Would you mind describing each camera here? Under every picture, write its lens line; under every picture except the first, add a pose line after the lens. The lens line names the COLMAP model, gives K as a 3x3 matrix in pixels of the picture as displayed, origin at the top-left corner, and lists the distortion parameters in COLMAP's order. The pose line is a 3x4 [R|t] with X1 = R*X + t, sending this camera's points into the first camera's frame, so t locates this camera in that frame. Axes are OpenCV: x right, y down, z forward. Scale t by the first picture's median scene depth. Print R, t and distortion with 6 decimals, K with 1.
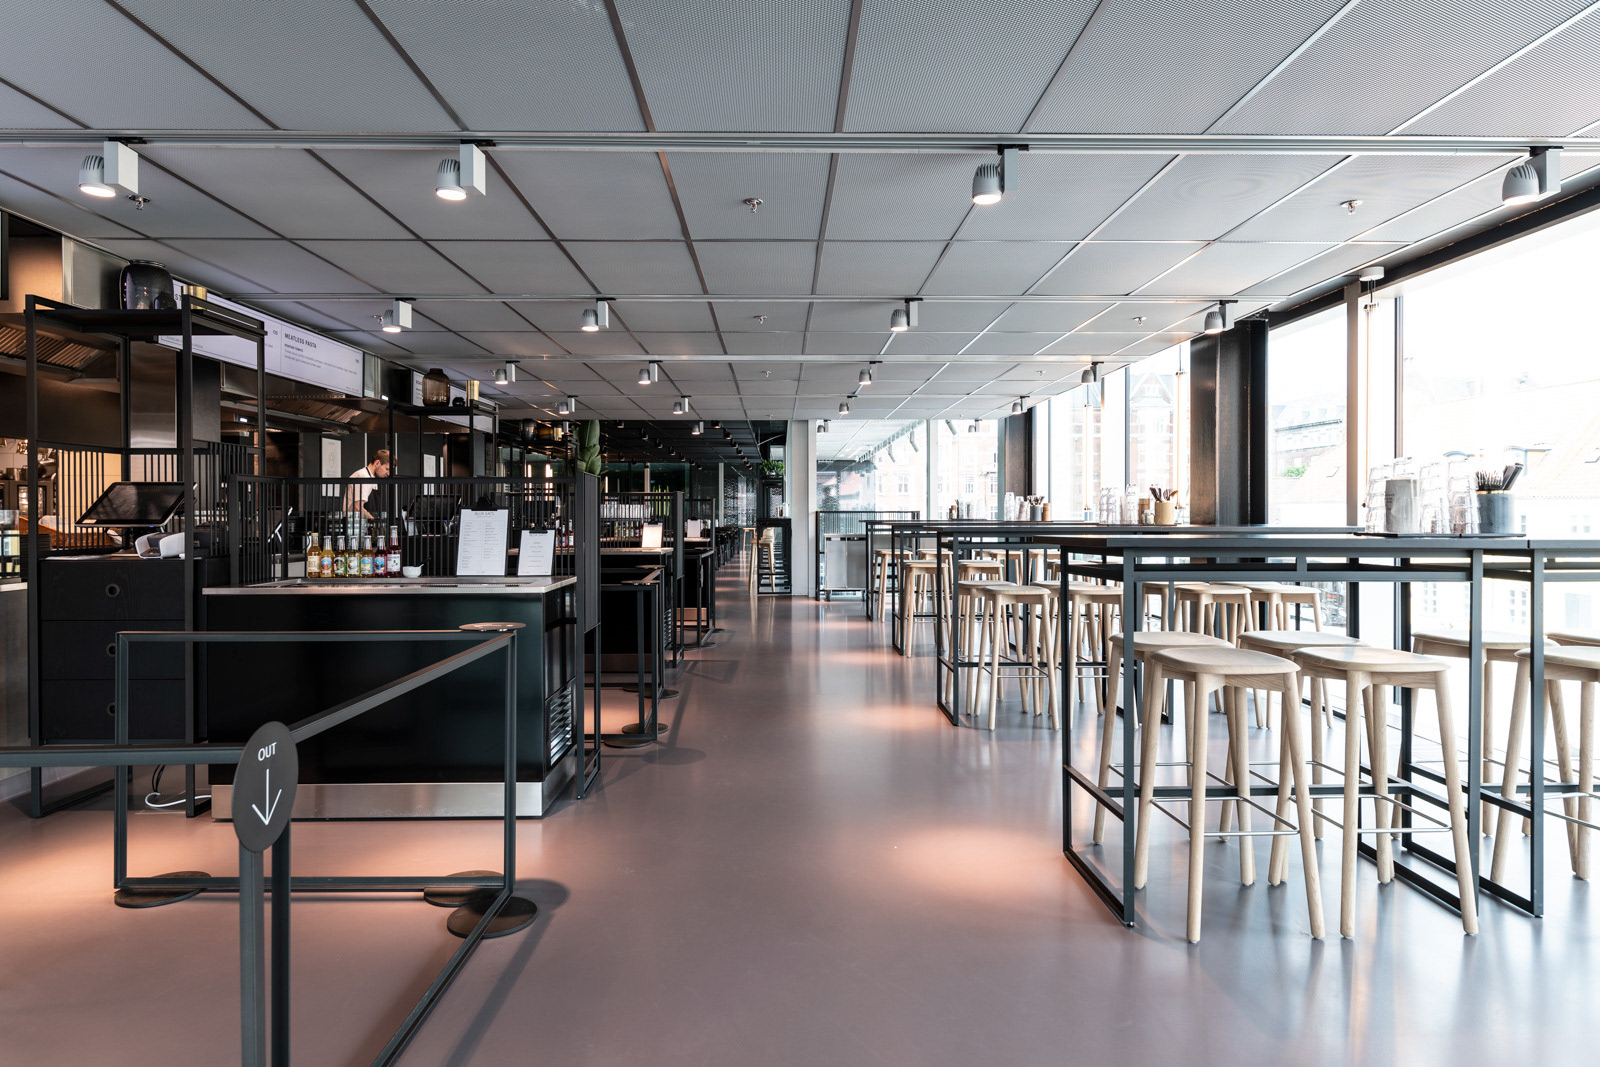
lens RADIAL K [[902.7, 0, 800.0], [0, 902.7, 533.5], [0, 0, 1]] dist [0.001471, -0.001456]
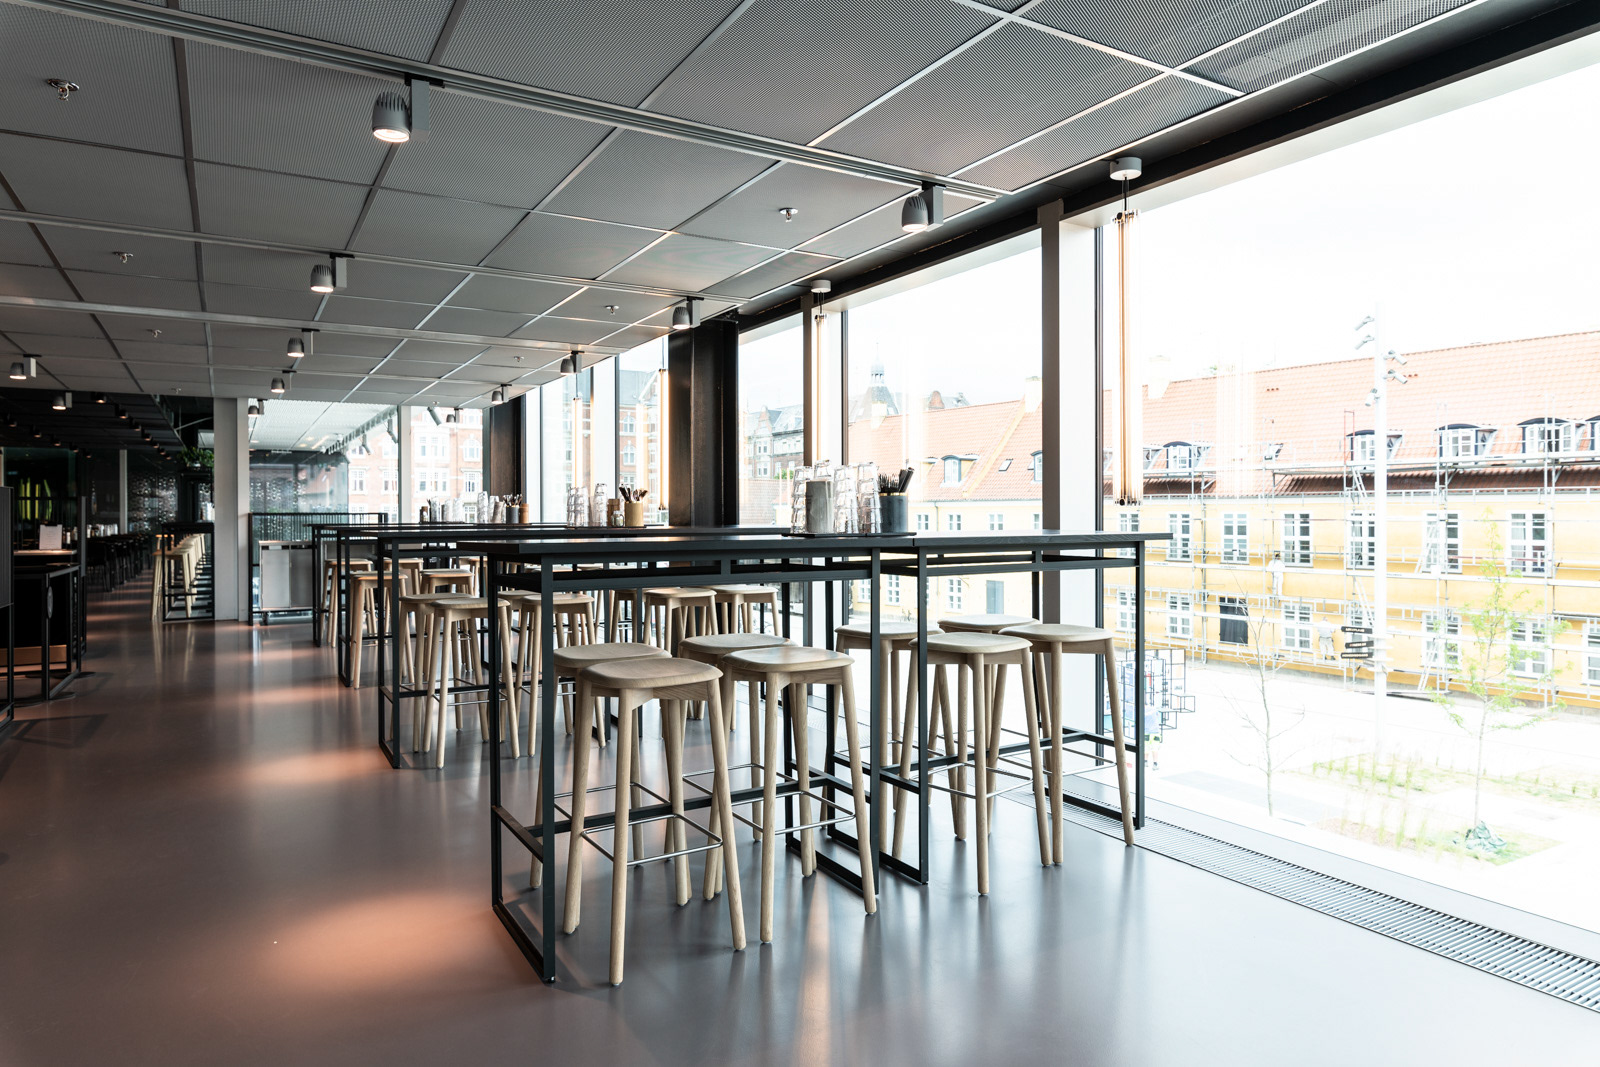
lens RADIAL K [[978.0, 0, 802.7], [0, 978.0, 540.7], [0, 0, 1]] dist [0.000426, -0.000575]
pose [[0.869767, -0.016322, 0.493193, 0.062932], [0.014290, 0.999867, 0.007890, -0.000617], [-0.493256, 0.000185, 0.869884, 0.024701]]
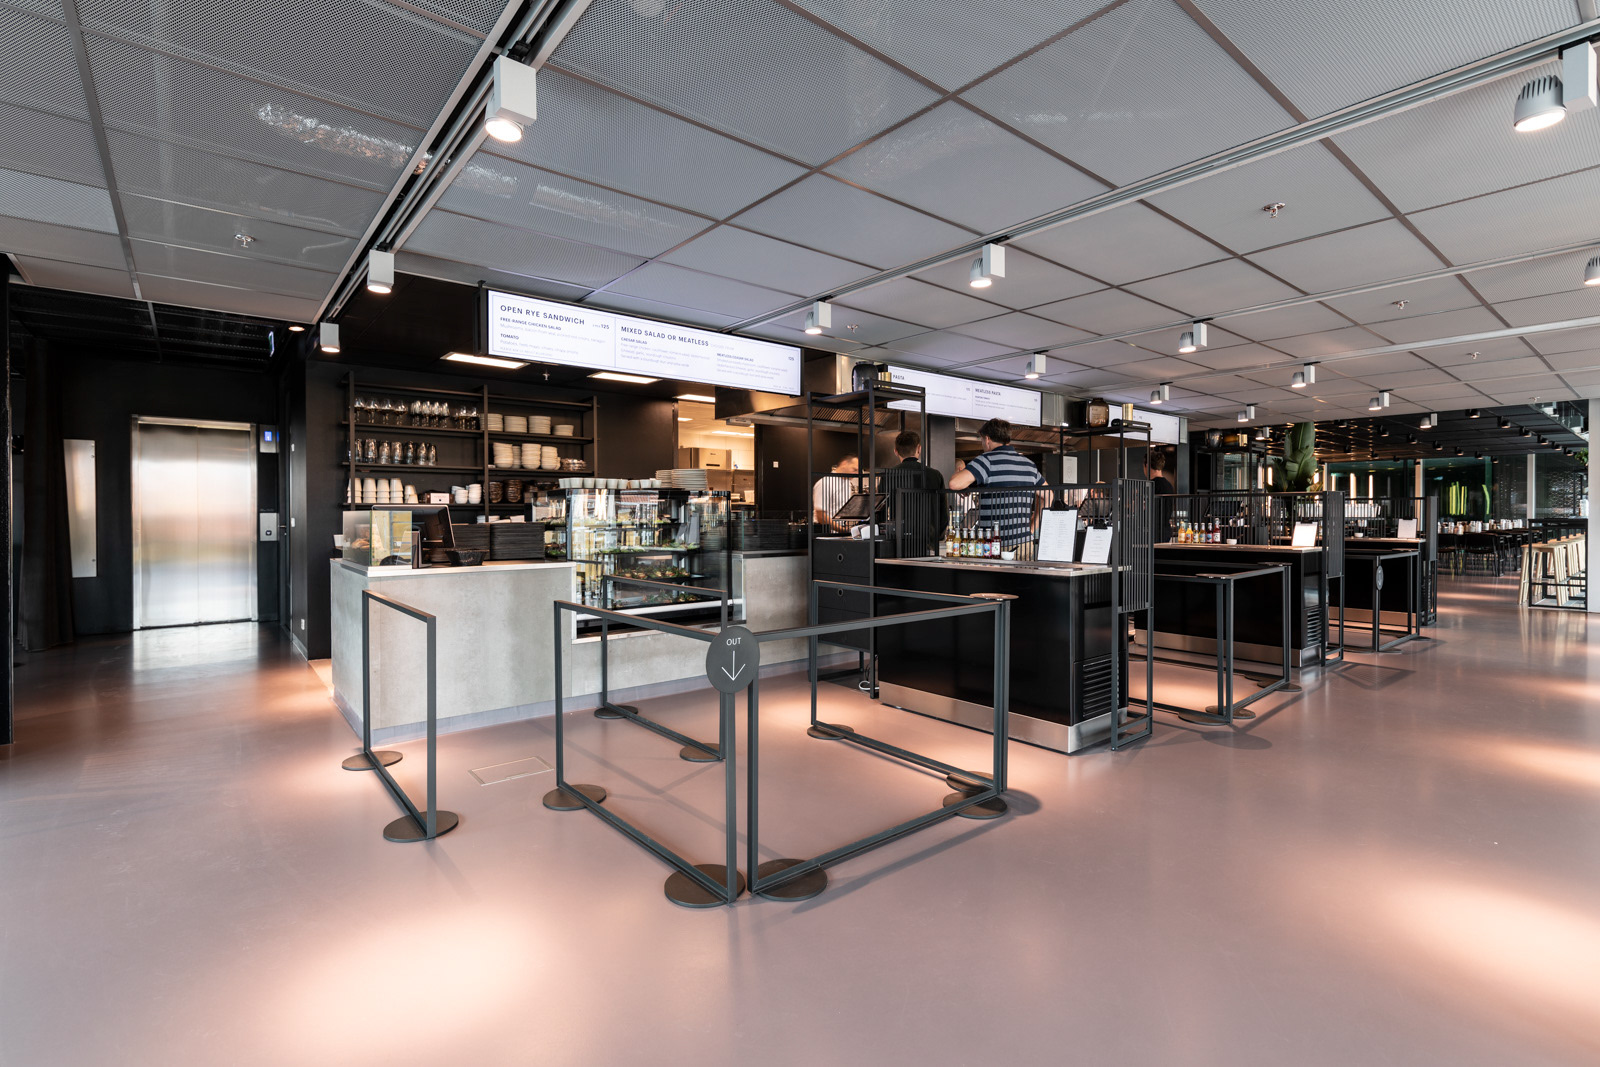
lens RADIAL K [[738.0, 0, 800.0], [0, 738.0, 533.5], [0, 0, 1]] dist [0.002022, 0.000515]
pose [[0.619266, 0.021766, -0.784879, 0.248789], [-0.016883, 0.999754, 0.014404, -0.001933], [0.785000, 0.004331, 0.619481, 0.058460]]
